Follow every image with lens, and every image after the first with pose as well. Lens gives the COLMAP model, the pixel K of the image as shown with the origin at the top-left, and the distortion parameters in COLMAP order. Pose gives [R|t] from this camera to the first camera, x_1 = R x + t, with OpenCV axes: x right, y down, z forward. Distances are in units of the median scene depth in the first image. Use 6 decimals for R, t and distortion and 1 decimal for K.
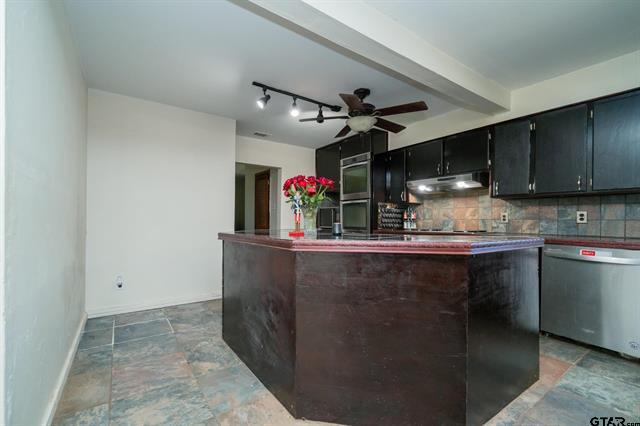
lens RADIAL K [[273.0, 0, 320.0], [0, 273.0, 213.0], [0, 0, 1]] dist [-0.000593, -0.000118]
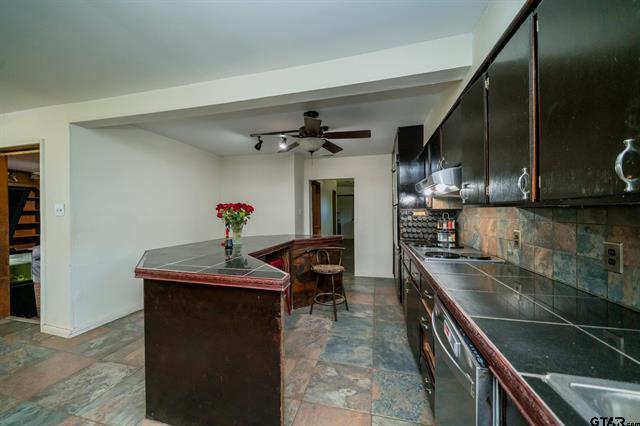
lens RADIAL K [[237.6, 0, 320.0], [0, 237.6, 213.0], [0, 0, 1]] dist [-0.000275, 0.000219]
pose [[0.634562, 0.002154, -0.772869, 0.919142], [0.017349, 0.999704, 0.017030, -0.062489], [0.772677, -0.024215, 0.634337, 0.413175]]
